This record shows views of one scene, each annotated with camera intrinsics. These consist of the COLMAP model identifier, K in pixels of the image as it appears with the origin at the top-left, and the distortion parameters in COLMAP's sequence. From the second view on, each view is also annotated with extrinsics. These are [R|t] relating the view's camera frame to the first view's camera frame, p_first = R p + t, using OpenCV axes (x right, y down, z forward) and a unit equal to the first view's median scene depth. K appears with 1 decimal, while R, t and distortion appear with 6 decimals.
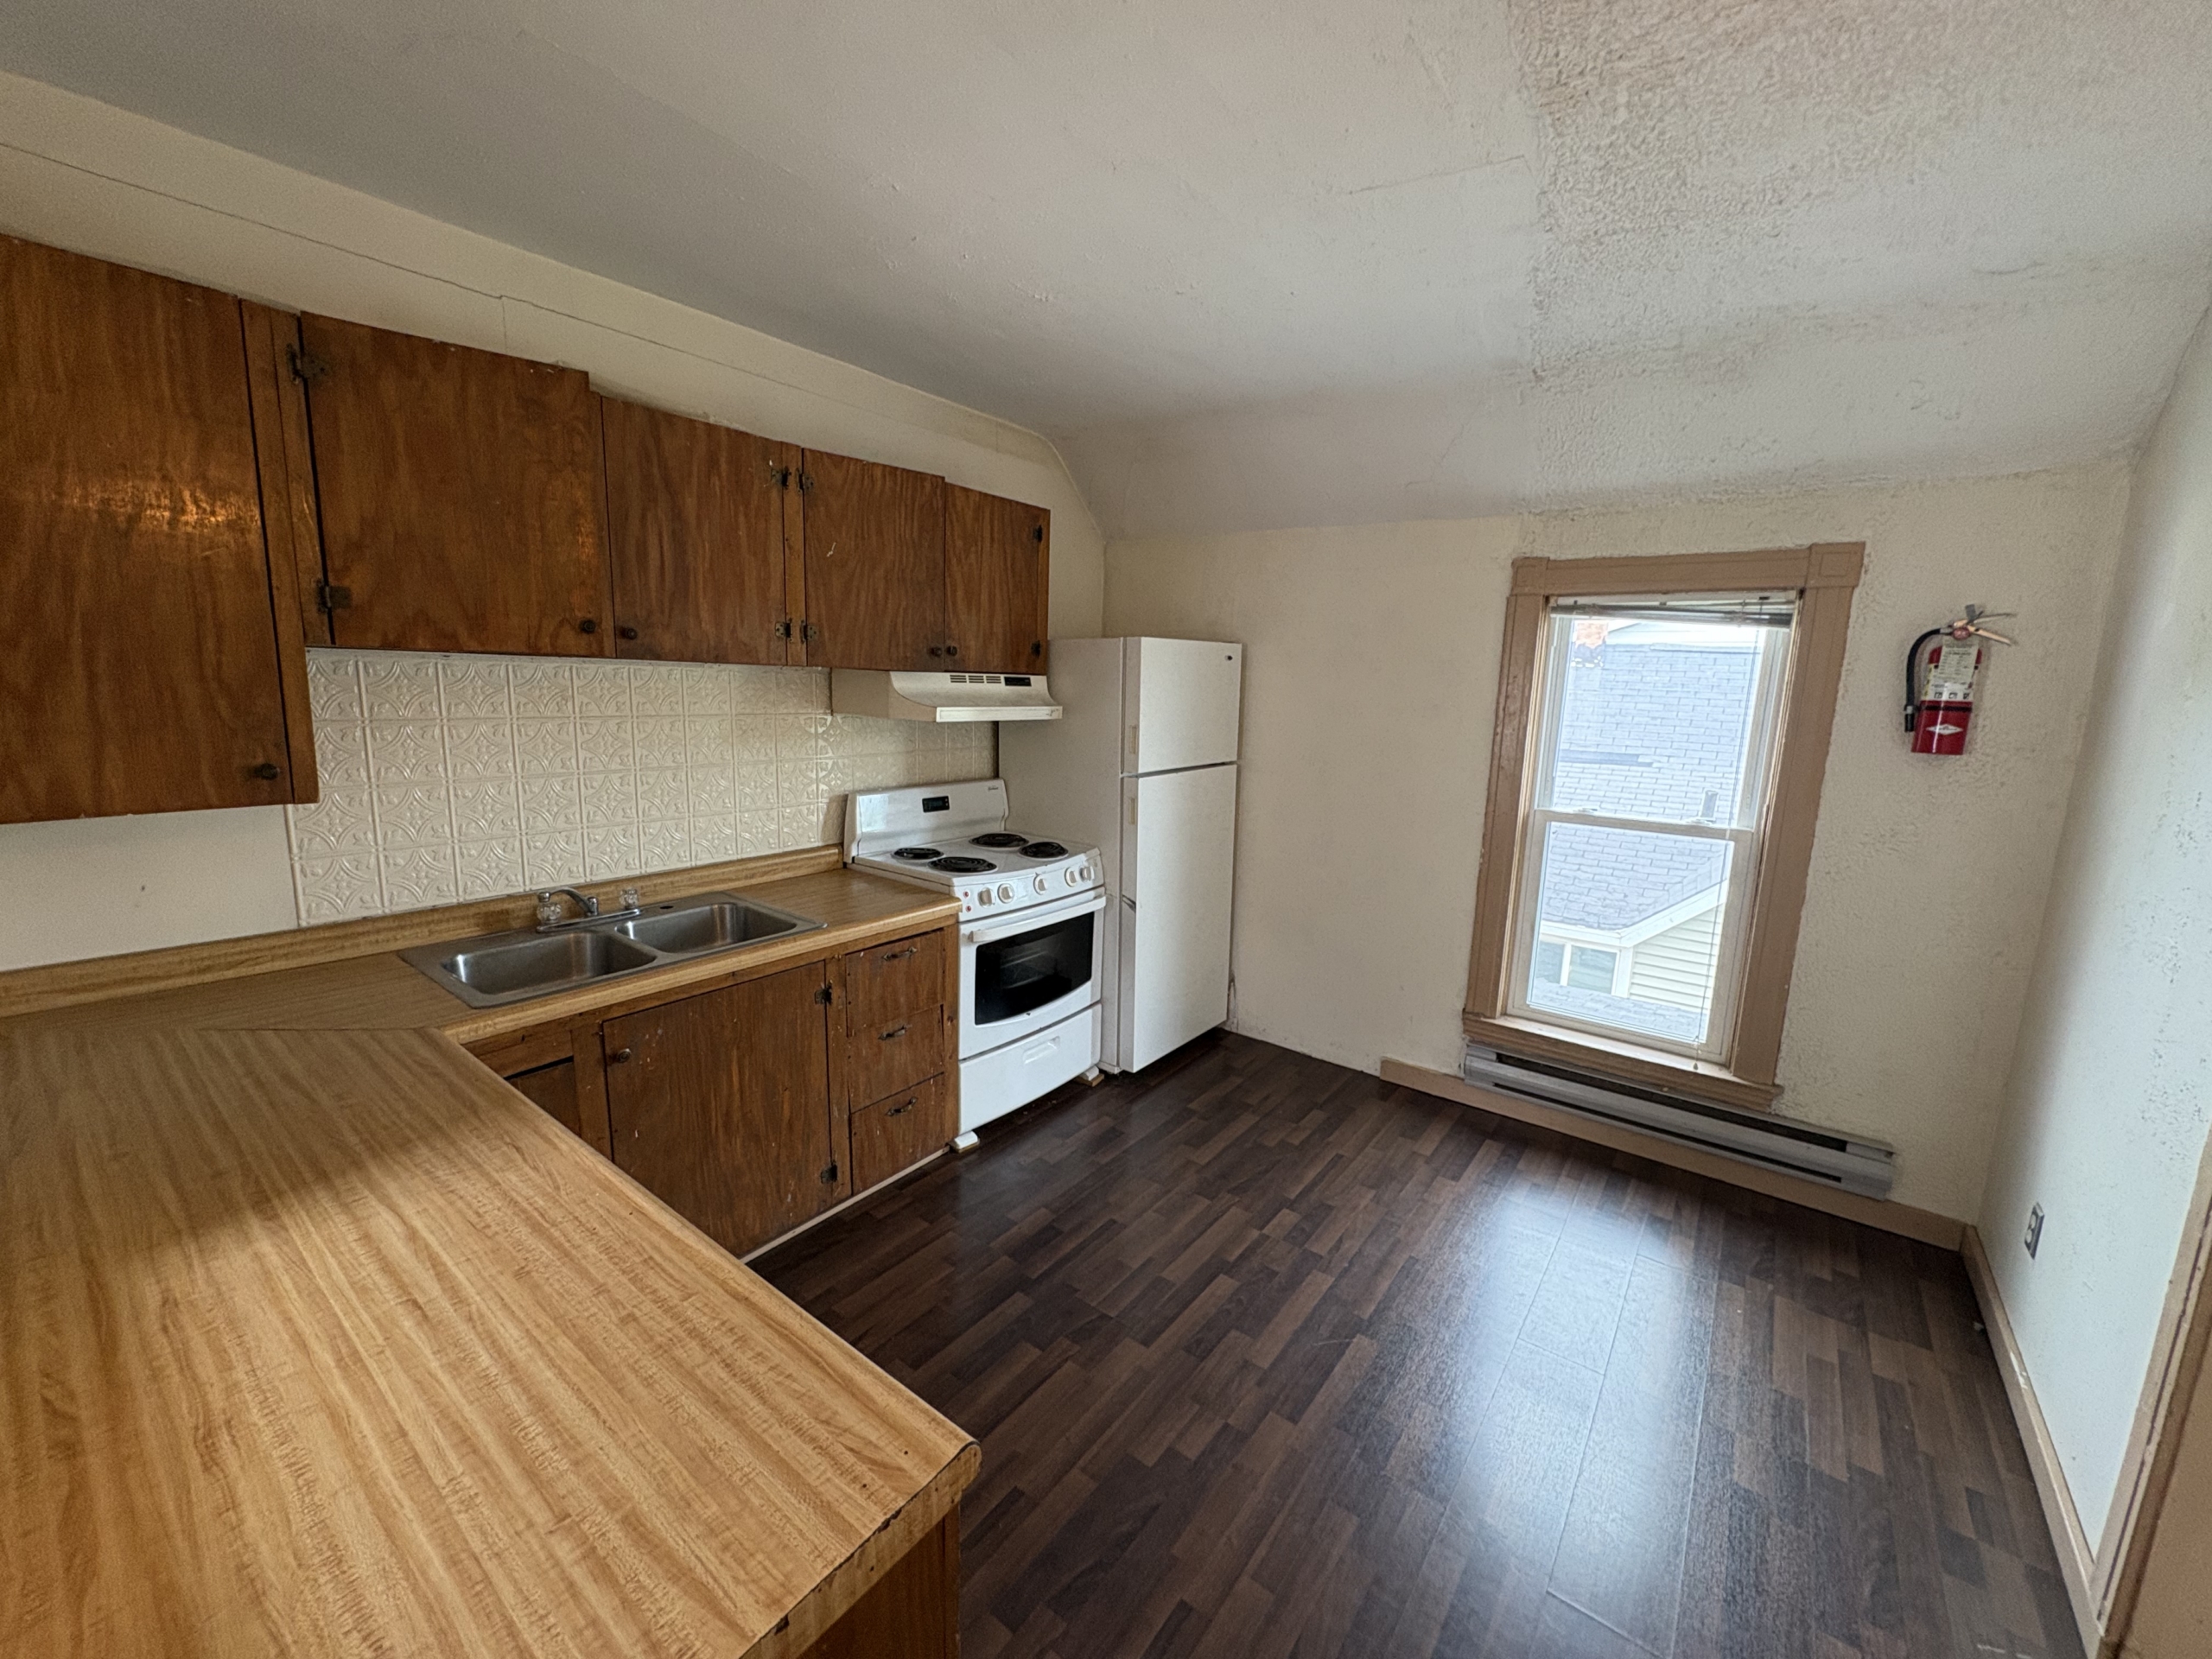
lens RADIAL K [[880.7, 0, 1100.2], [0, 880.7, 824.2], [0, 0, 1]] dist [-0.001530, 0.000613]
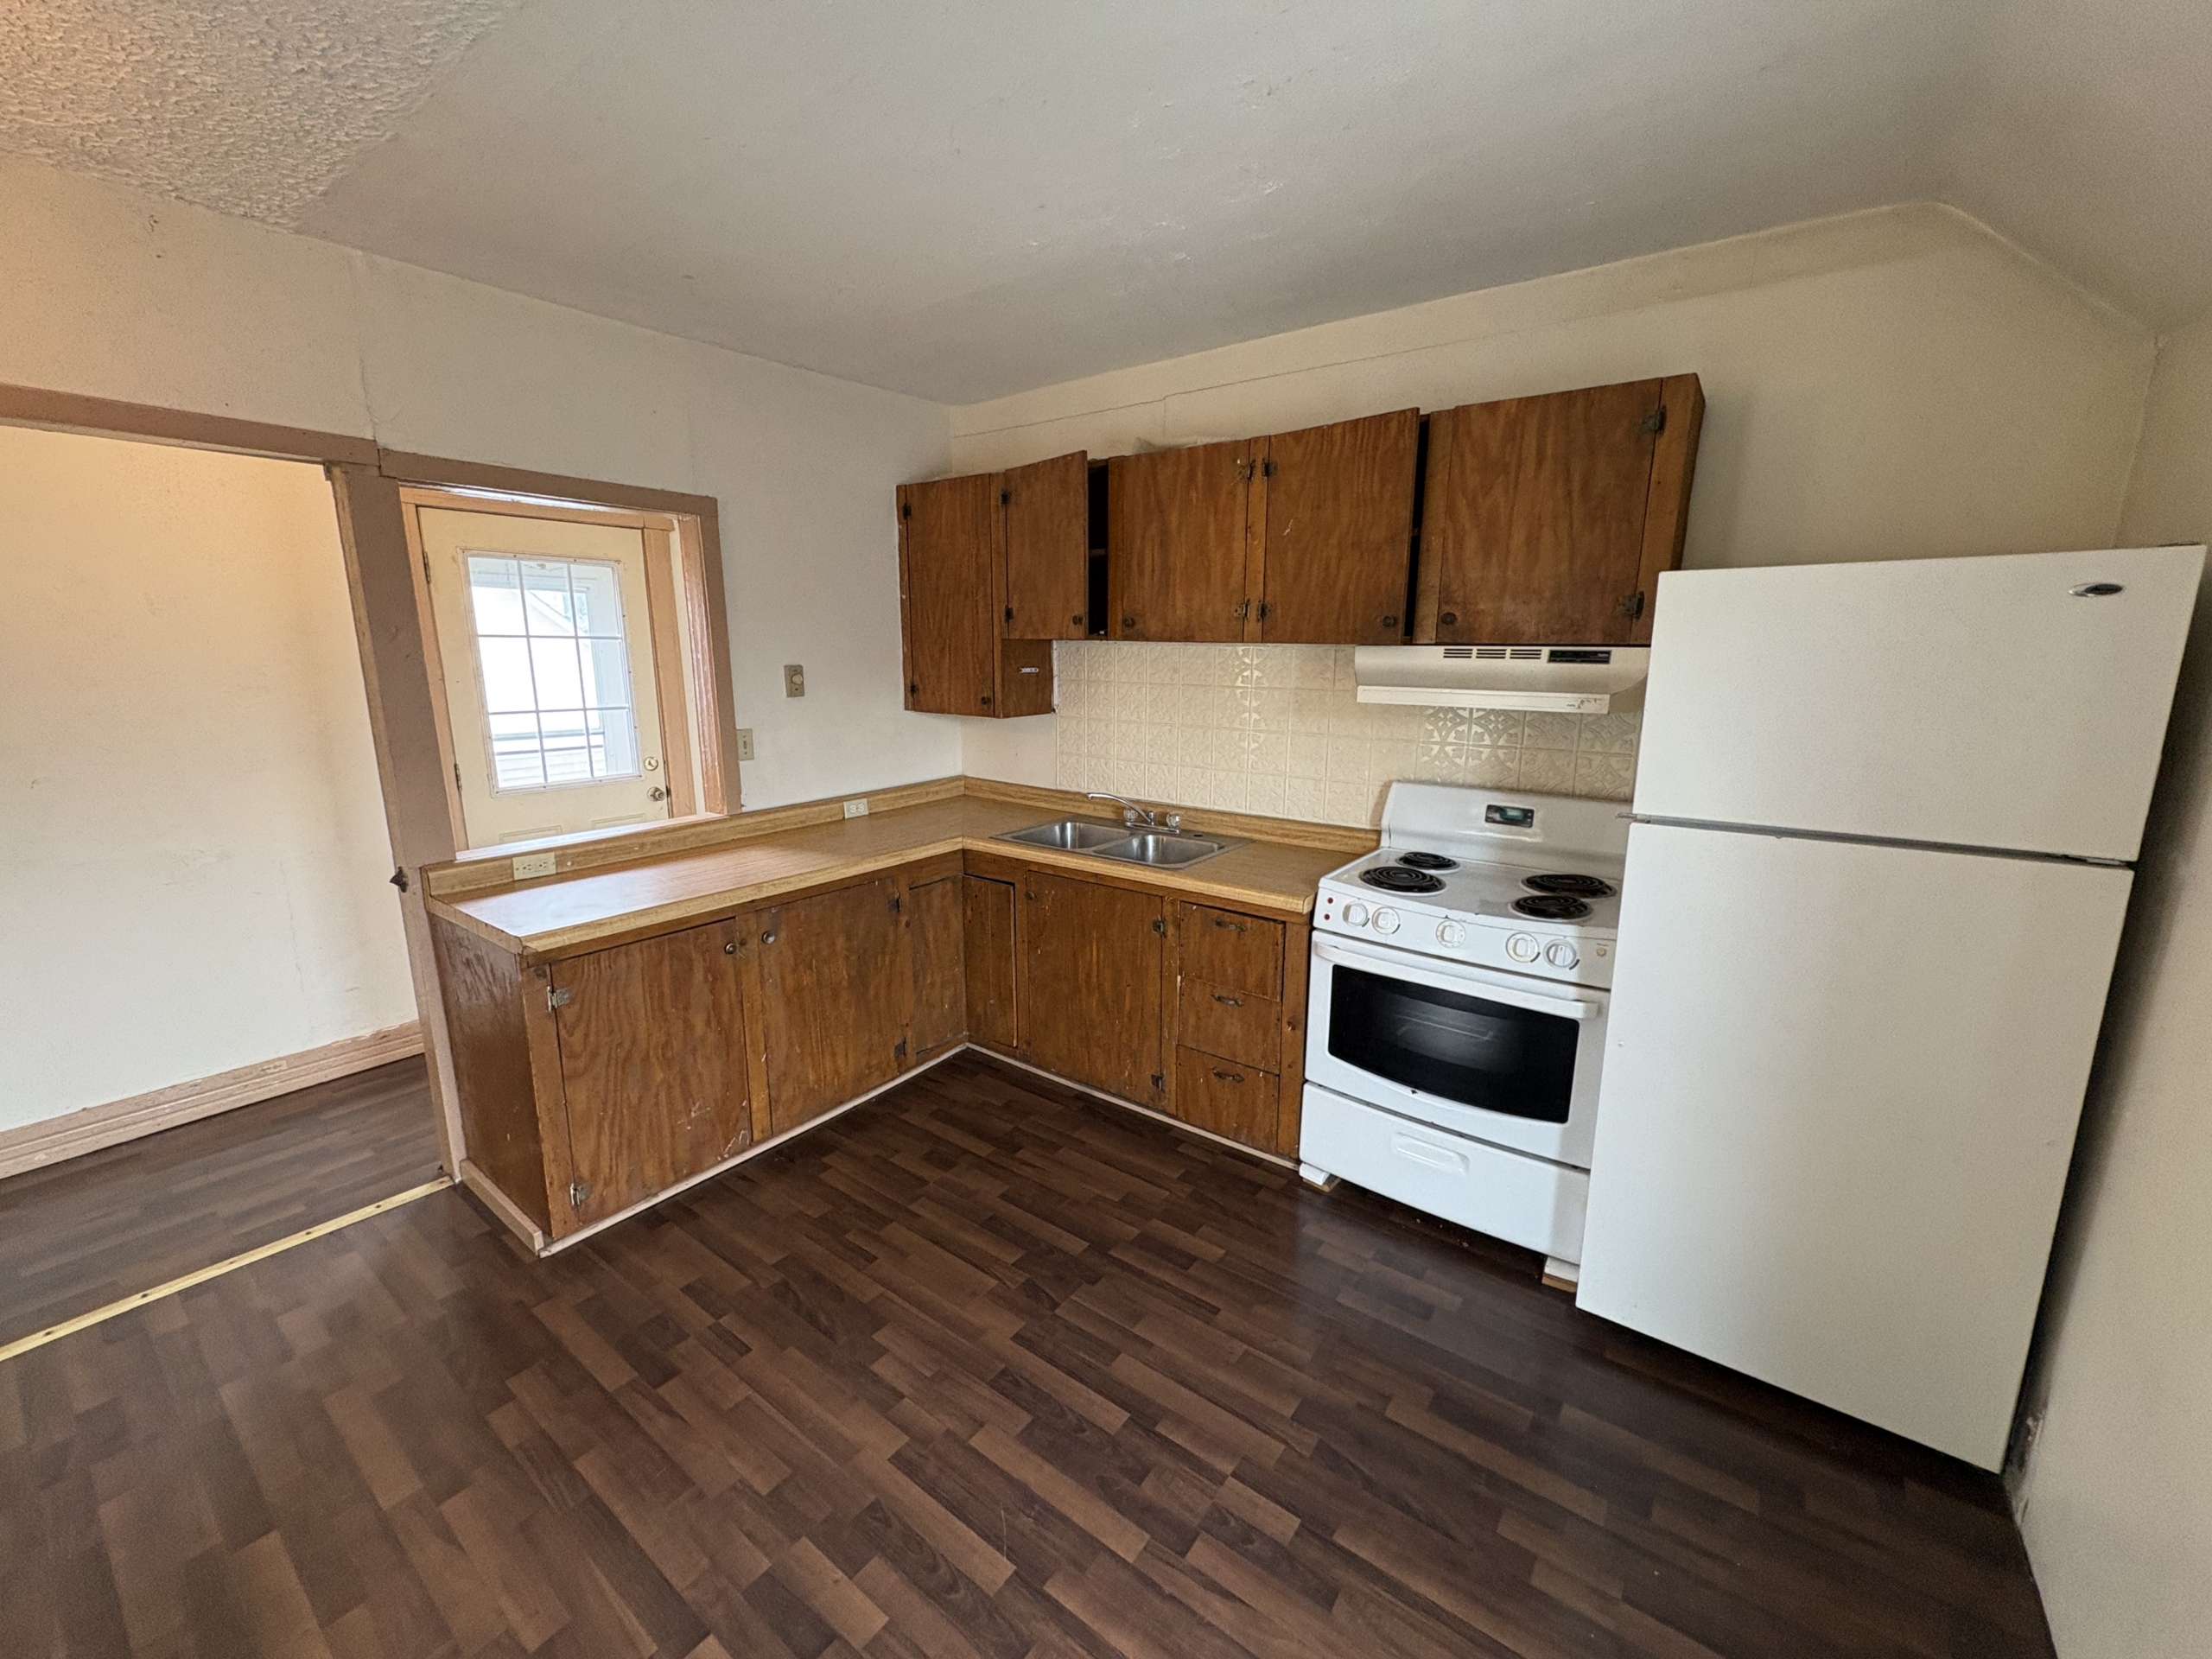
lens RADIAL K [[880.7, 0, 1109.5], [0, 880.7, 826.9], [0, 0, 1]] dist [-0.001530, 0.000613]
pose [[0.020309, 0.171773, -0.984927, 0.750773], [-0.173135, 0.970851, 0.165748, -0.106351], [0.984689, 0.167159, 0.049457, 0.795473]]
